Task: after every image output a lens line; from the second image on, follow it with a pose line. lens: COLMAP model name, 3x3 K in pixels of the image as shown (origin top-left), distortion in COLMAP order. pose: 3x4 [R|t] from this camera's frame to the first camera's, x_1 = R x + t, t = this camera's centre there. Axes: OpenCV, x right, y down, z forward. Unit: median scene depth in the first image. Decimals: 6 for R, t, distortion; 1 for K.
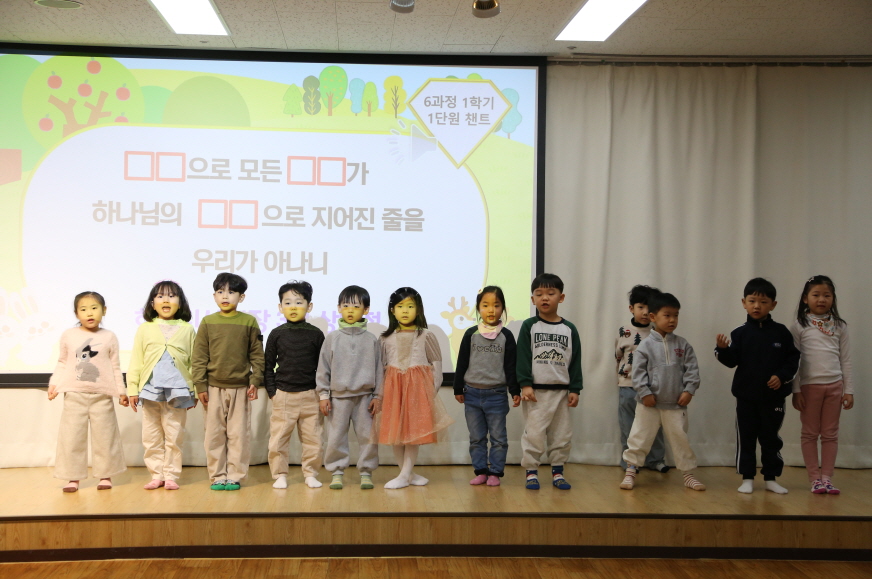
lens RADIAL K [[1440.8, 0, 446.6], [0, 1440.8, 301.5], [0, 0, 1]] dist [0.304675, 0.000000]
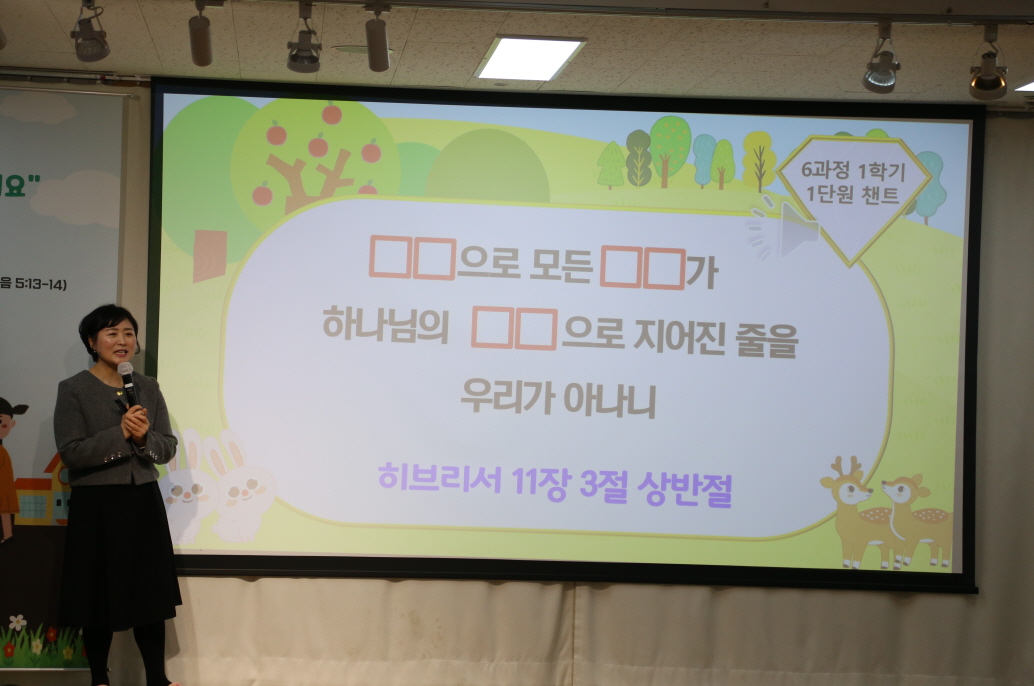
lens RADIAL K [[3480.0, 0, 514.0], [0, 3480.0, 351.4], [0, 0, 1]] dist [1.133652, 0.000000]
pose [[0.998688, 0.021288, 0.046579, -0.248387], [-0.019677, 0.999202, -0.034762, 0.008922], [-0.047282, 0.033799, 0.998310, -0.708395]]
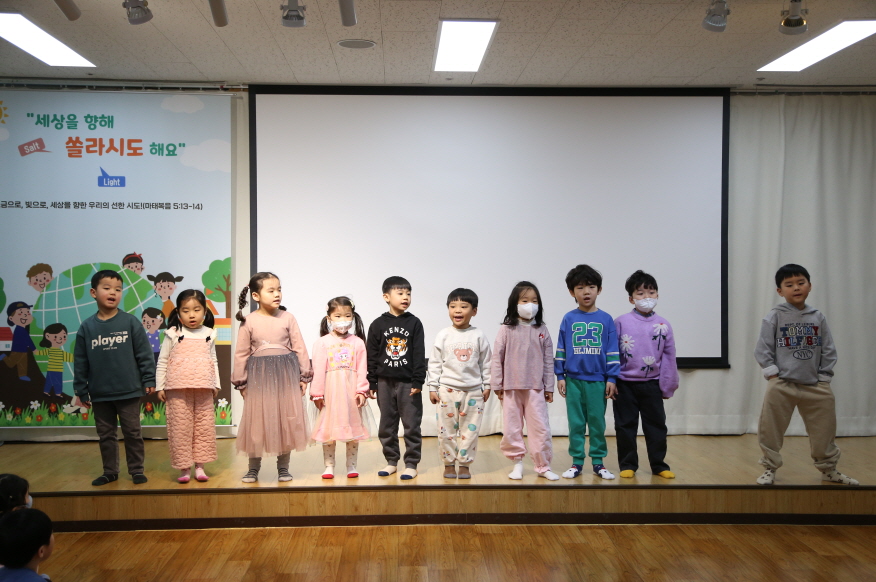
lens RADIAL K [[1022.8, 0, 443.5], [0, 1022.8, 297.1], [0, 0, 1]] dist [0.134871, 0.000000]
pose [[0.999902, -0.007865, 0.011558, -0.191932], [0.007803, 0.999955, 0.005379, -0.006310], [-0.011600, -0.005288, 0.999919, 0.179775]]
